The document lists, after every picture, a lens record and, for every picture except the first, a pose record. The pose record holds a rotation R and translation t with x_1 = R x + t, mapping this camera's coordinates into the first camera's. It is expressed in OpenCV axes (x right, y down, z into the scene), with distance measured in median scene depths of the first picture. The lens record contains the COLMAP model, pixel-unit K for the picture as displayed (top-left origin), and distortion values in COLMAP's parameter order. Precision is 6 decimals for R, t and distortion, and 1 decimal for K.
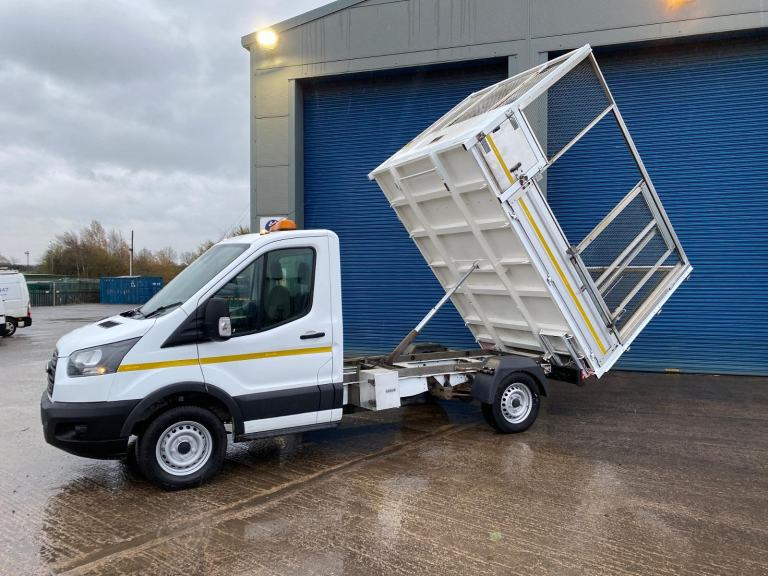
lens RADIAL K [[580.2, 0, 369.5], [0, 580.2, 272.7], [0, 0, 1]] dist [0.030174, -0.031110]
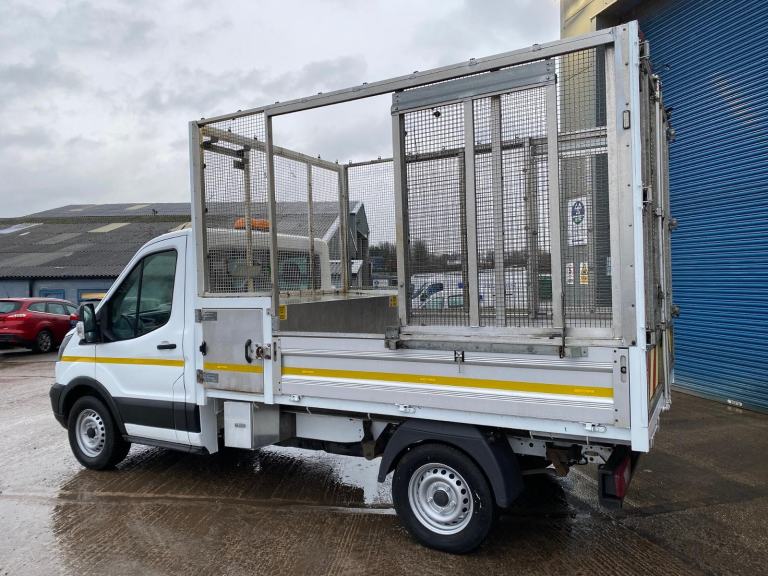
lens RADIAL K [[587.9, 0, 380.1], [0, 587.9, 279.9], [0, 0, 1]] dist [0.012203, -0.008264]
pose [[0.535067, -0.004143, -0.844799, 0.864451], [0.025572, 0.999609, 0.011295, 0.000337], [0.844423, -0.027646, 0.534964, 0.779675]]
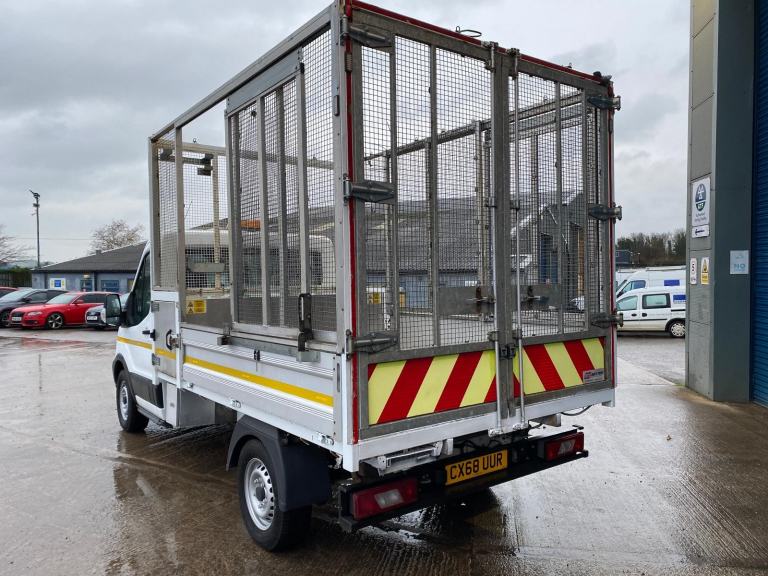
lens RADIAL K [[587.9, 0, 385.3], [0, 587.9, 283.3], [0, 0, 1]] dist [0.012203, -0.008264]
pose [[0.151375, 0.014748, -0.988366, 1.034532], [0.018584, 0.999670, 0.017763, 0.006602], [0.988302, -0.021056, 0.151051, 1.259249]]
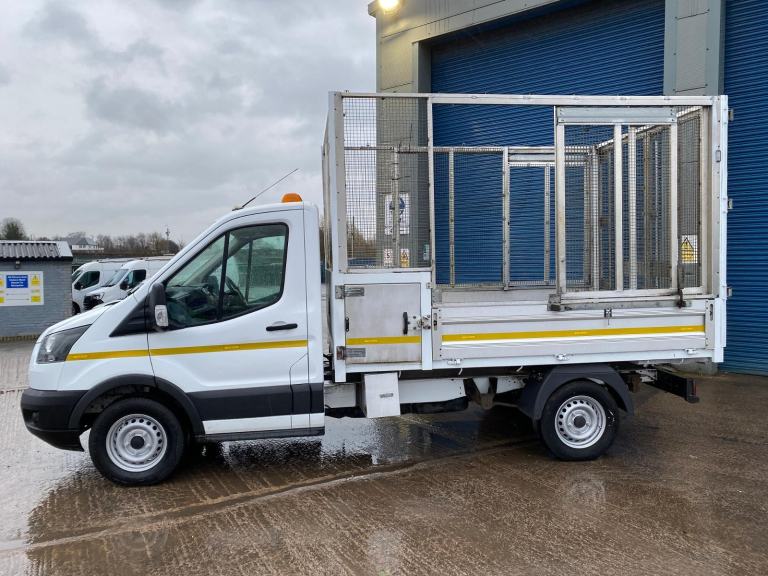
lens RADIAL K [[580.2, 0, 383.5], [0, 580.2, 281.6], [0, 0, 1]] dist [0.030174, -0.031110]
pose [[0.934603, 0.004852, -0.355660, 0.344279], [0.012622, 0.998825, 0.046794, 0.002440], [0.355469, -0.048223, 0.933443, 0.250509]]
